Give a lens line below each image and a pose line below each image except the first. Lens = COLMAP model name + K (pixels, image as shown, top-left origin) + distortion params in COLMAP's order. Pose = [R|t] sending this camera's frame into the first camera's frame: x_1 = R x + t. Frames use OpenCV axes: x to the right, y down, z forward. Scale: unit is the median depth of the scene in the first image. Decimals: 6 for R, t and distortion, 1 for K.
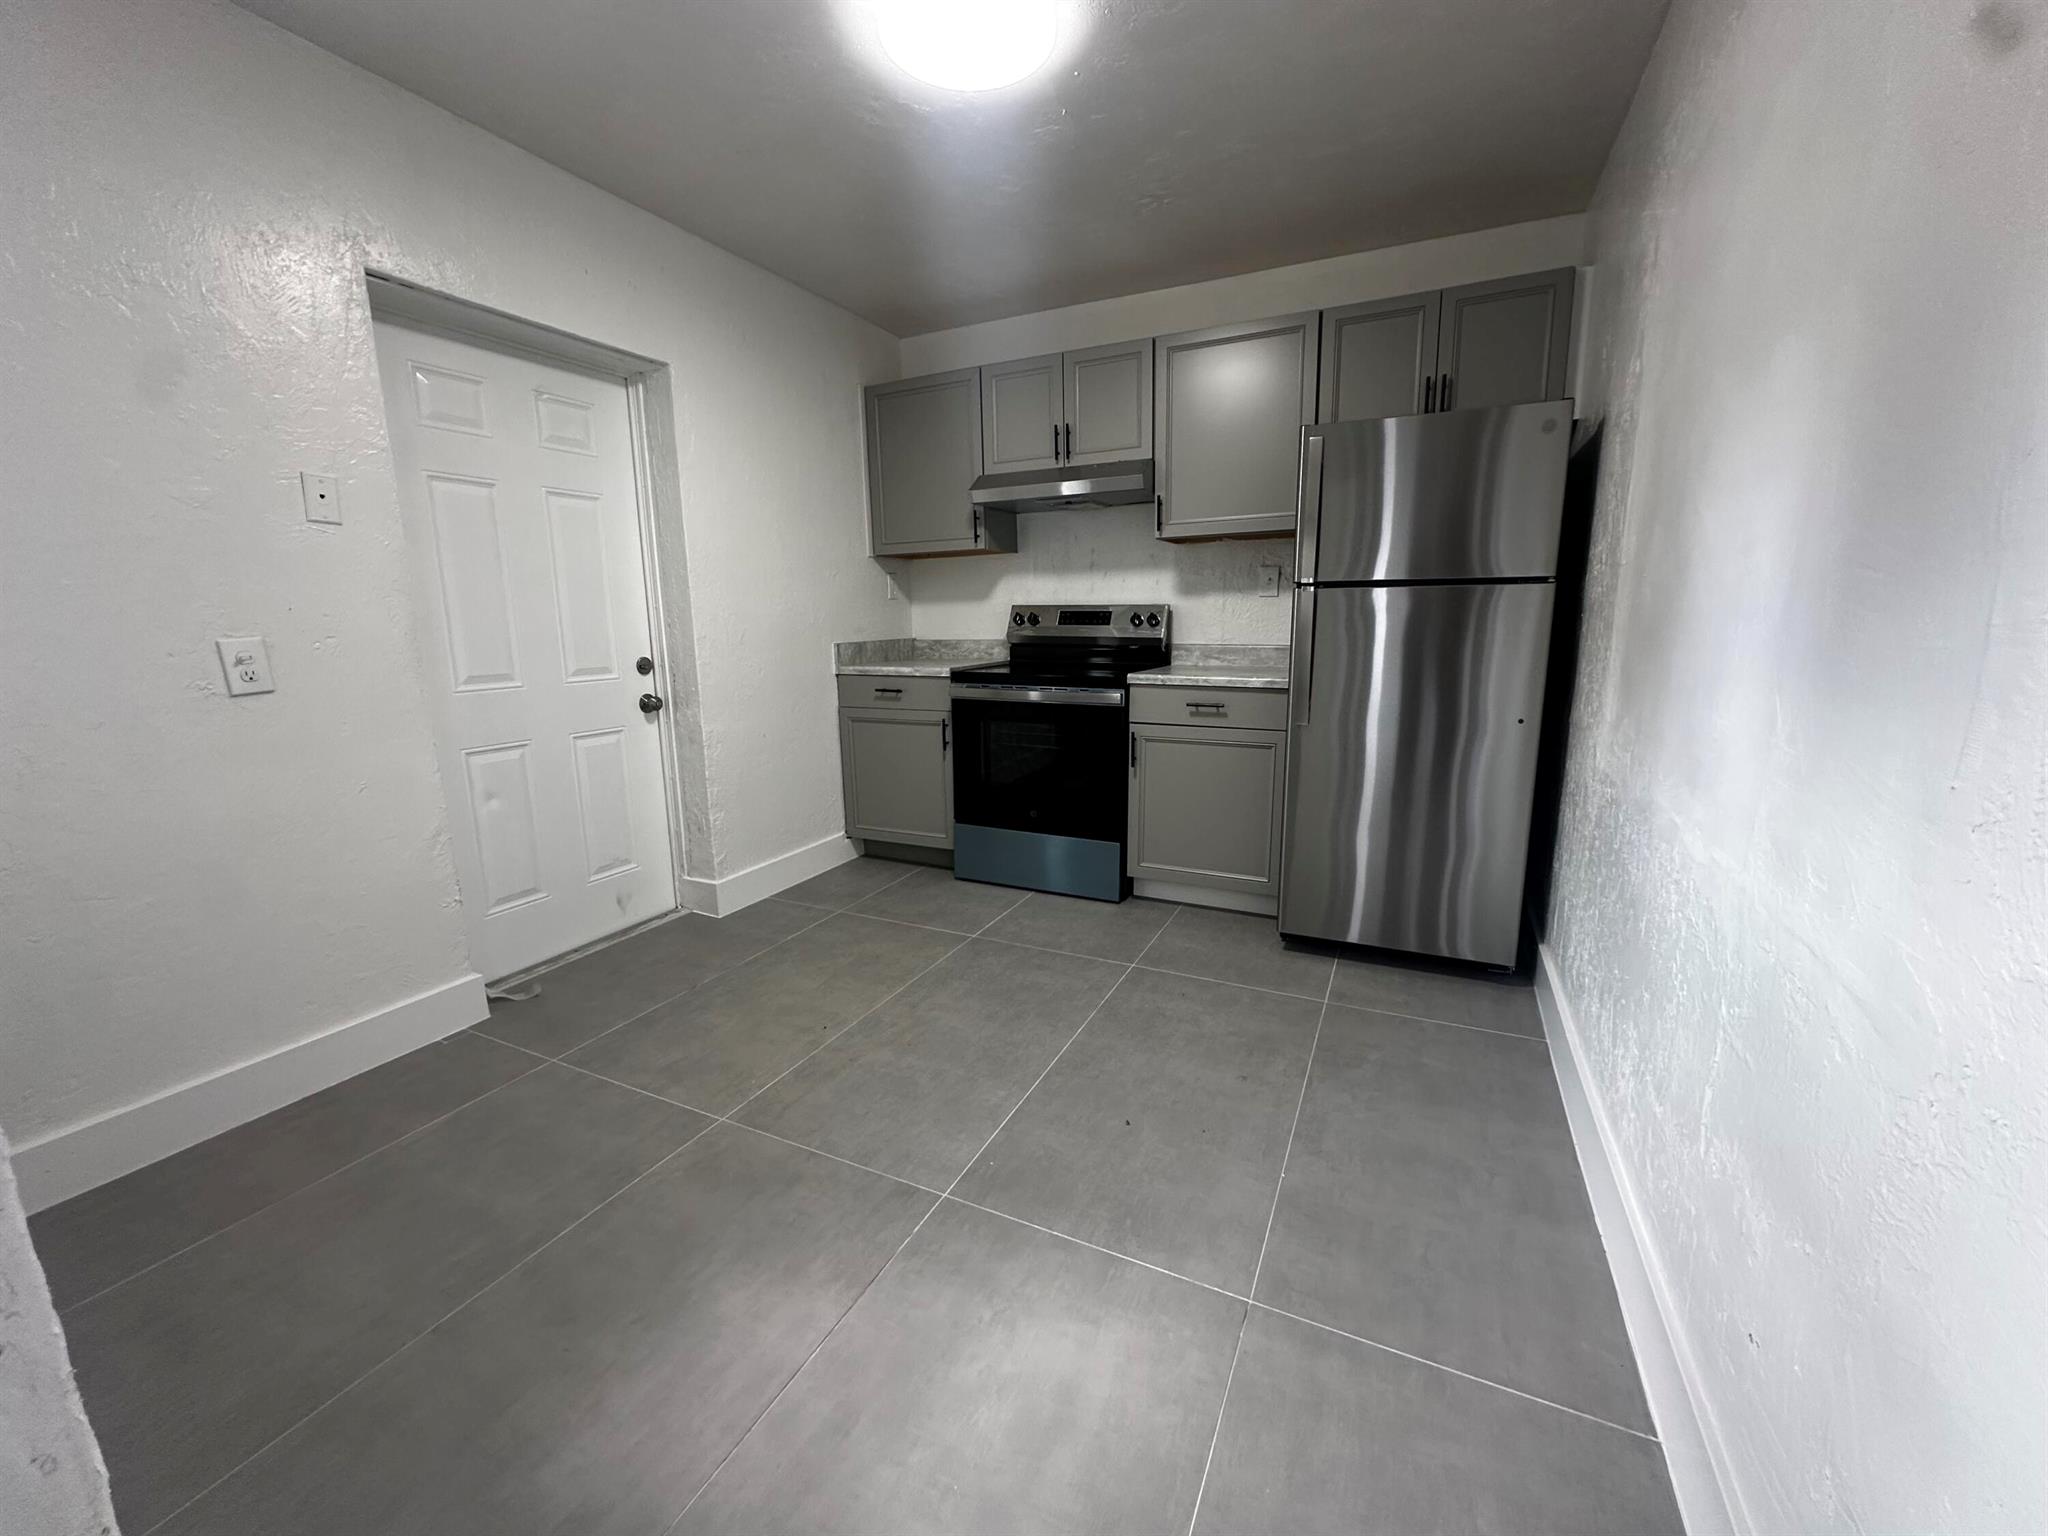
lens RADIAL K [[818.5, 0, 1024.5], [0, 818.5, 763.6], [0, 0, 1]] dist [-0.004279, 0.000755]
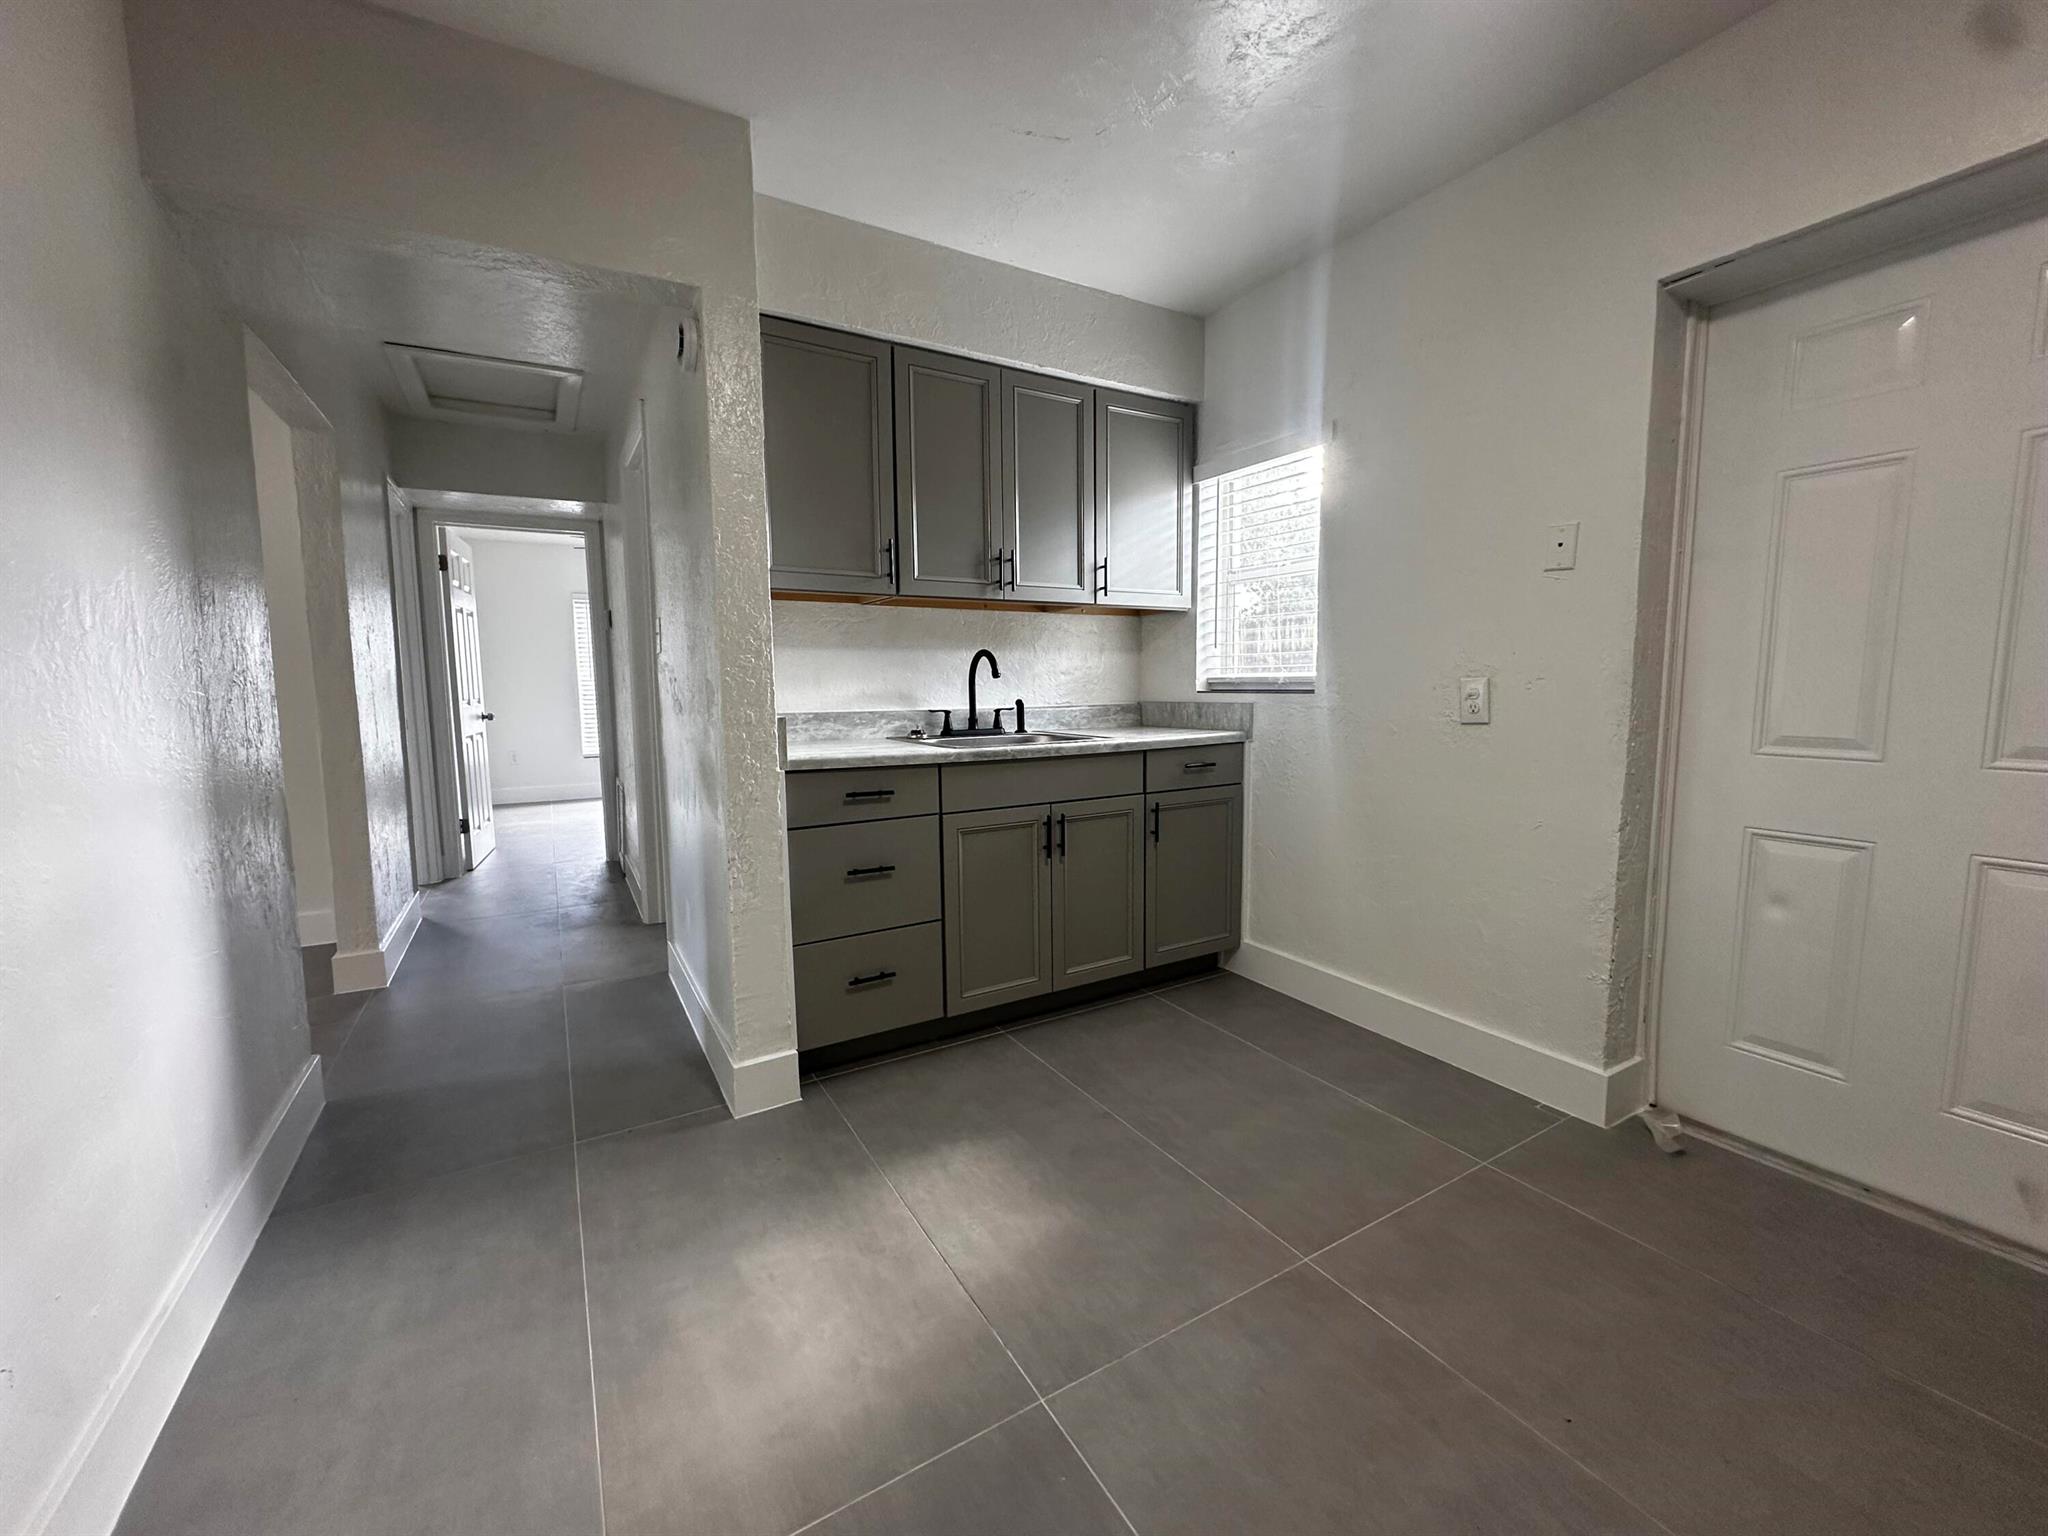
lens RADIAL K [[818.5, 0, 1023.1], [0, 818.5, 775.1], [0, 0, 1]] dist [-0.004279, 0.000755]
pose [[-0.554085, 0.118964, -0.823916, 0.335010], [-0.133069, 0.964352, 0.228730, -0.156645], [0.821756, 0.236374, -0.518503, 0.857954]]
